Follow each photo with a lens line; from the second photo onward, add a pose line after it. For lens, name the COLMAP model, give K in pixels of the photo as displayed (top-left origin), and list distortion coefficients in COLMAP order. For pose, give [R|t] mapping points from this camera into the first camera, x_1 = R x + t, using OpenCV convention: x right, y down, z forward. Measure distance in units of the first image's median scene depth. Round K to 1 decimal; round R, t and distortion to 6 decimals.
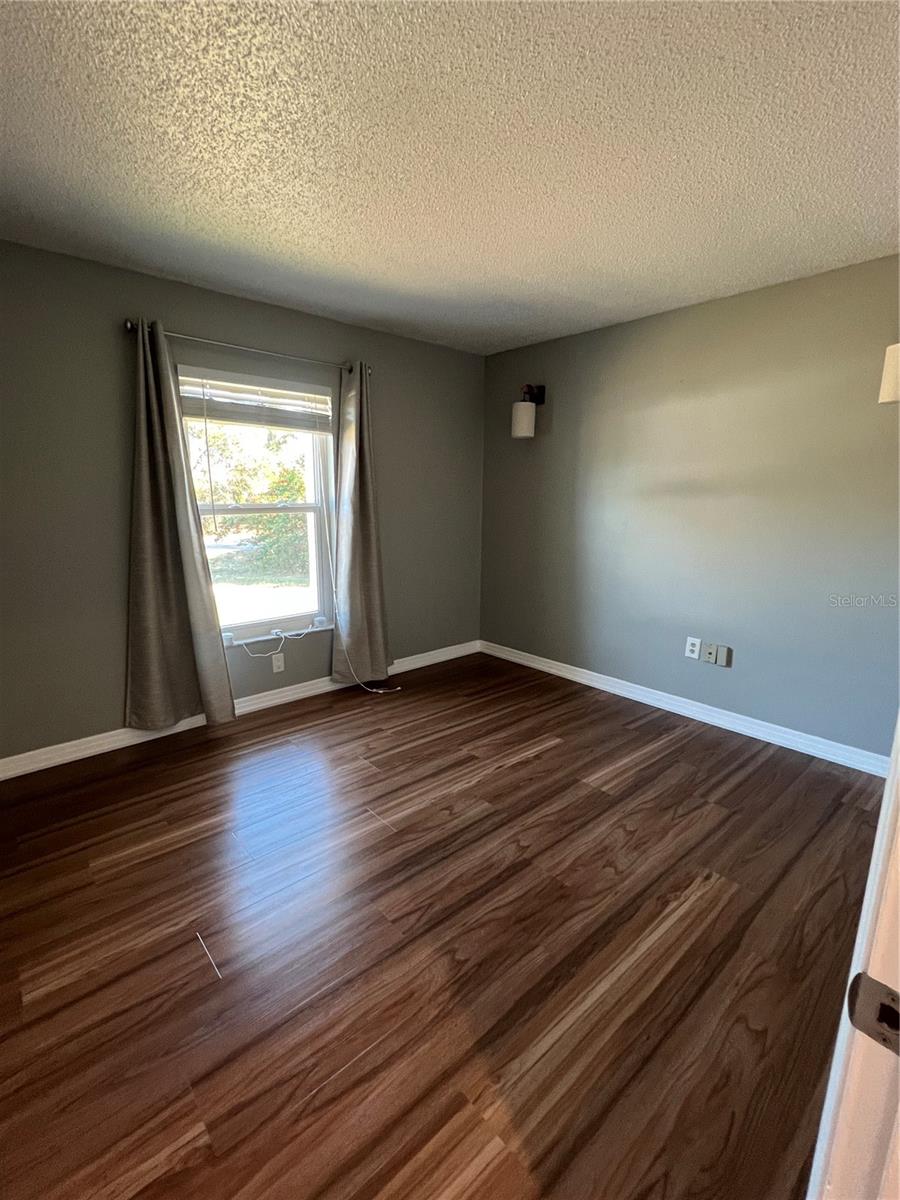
lens RADIAL K [[536.7, 0, 449.0], [0, 536.7, 599.3], [0, 0, 1]] dist [-0.000380, -0.000084]
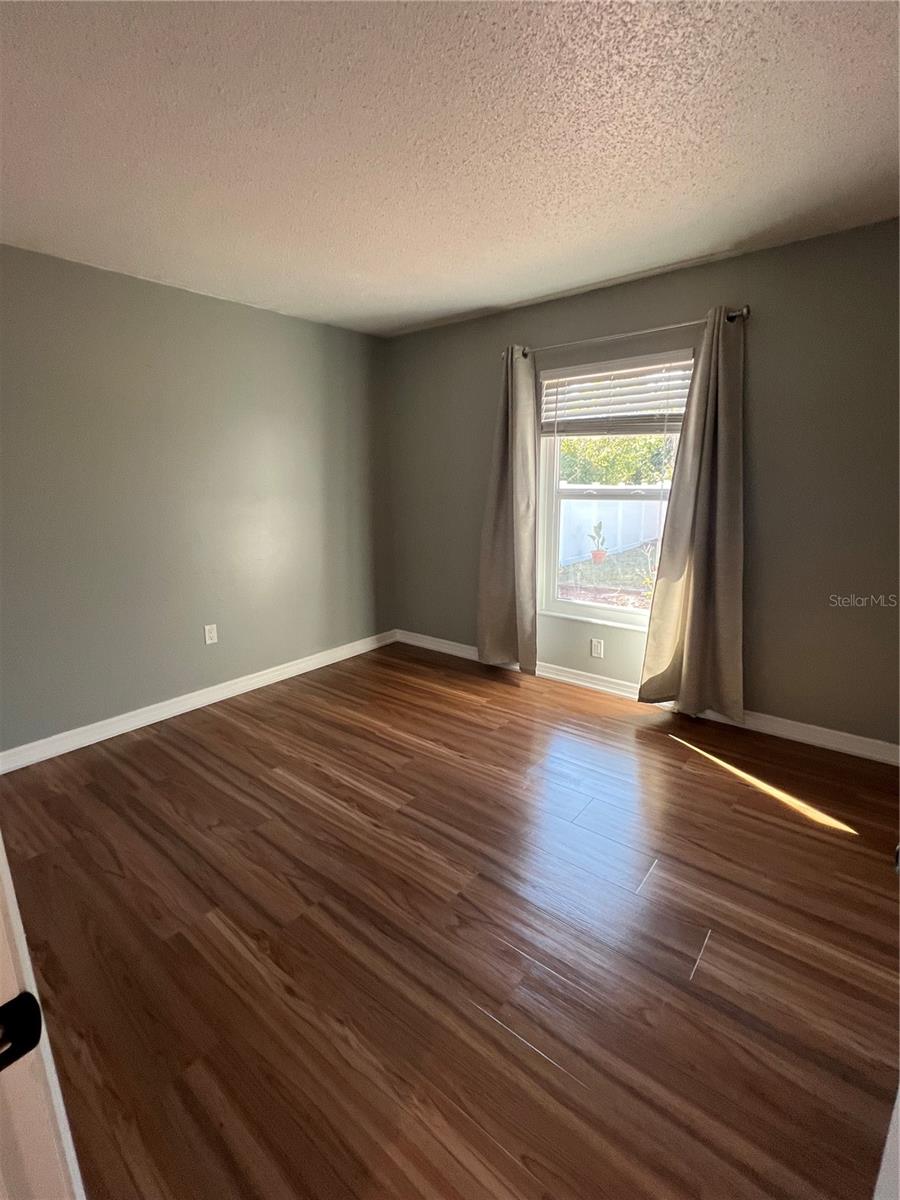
lens RADIAL K [[536.7, 0, 454.1], [0, 536.7, 581.7], [0, 0, 1]] dist [-0.000380, -0.000084]
pose [[0.180388, 0.196365, -0.963795, 0.861499], [-0.194960, 0.967566, 0.160644, -0.181528], [0.964080, 0.158923, 0.212821, 0.708389]]
